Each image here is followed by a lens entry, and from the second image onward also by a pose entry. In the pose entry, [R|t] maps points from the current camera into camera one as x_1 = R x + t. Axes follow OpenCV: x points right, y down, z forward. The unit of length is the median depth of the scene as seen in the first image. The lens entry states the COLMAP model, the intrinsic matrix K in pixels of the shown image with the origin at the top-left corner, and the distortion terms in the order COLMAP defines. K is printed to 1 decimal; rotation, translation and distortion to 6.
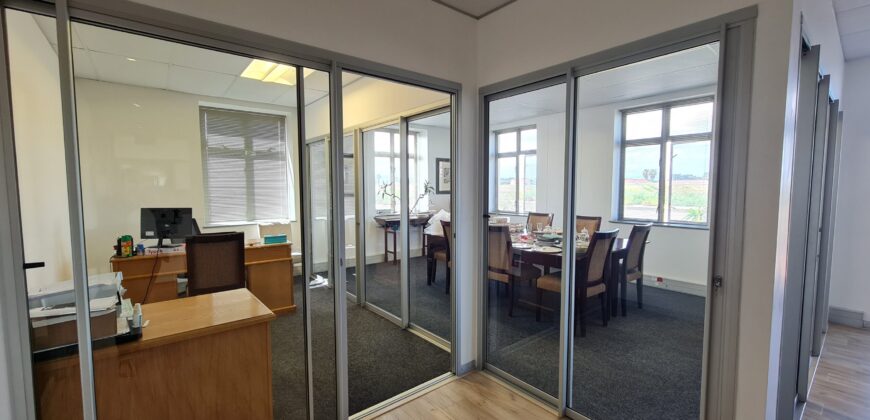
lens RADIAL K [[353.5, 0, 443.3], [0, 353.5, 210.7], [0, 0, 1]] dist [-0.000030, 0.000096]
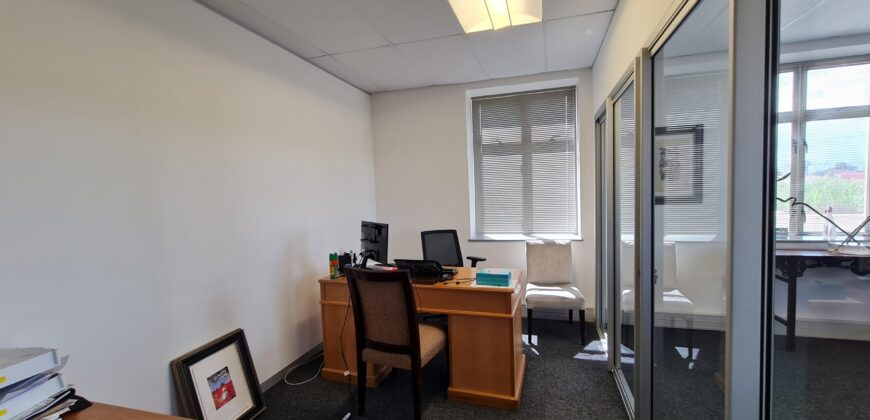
lens RADIAL K [[353.5, 0, 443.3], [0, 353.5, 210.7], [0, 0, 1]] dist [-0.000030, 0.000096]
pose [[0.566613, 0.028707, -0.823484, -0.018519], [-0.024880, 0.999533, 0.017725, -0.032354], [0.823608, 0.010445, 0.567063, 0.420662]]
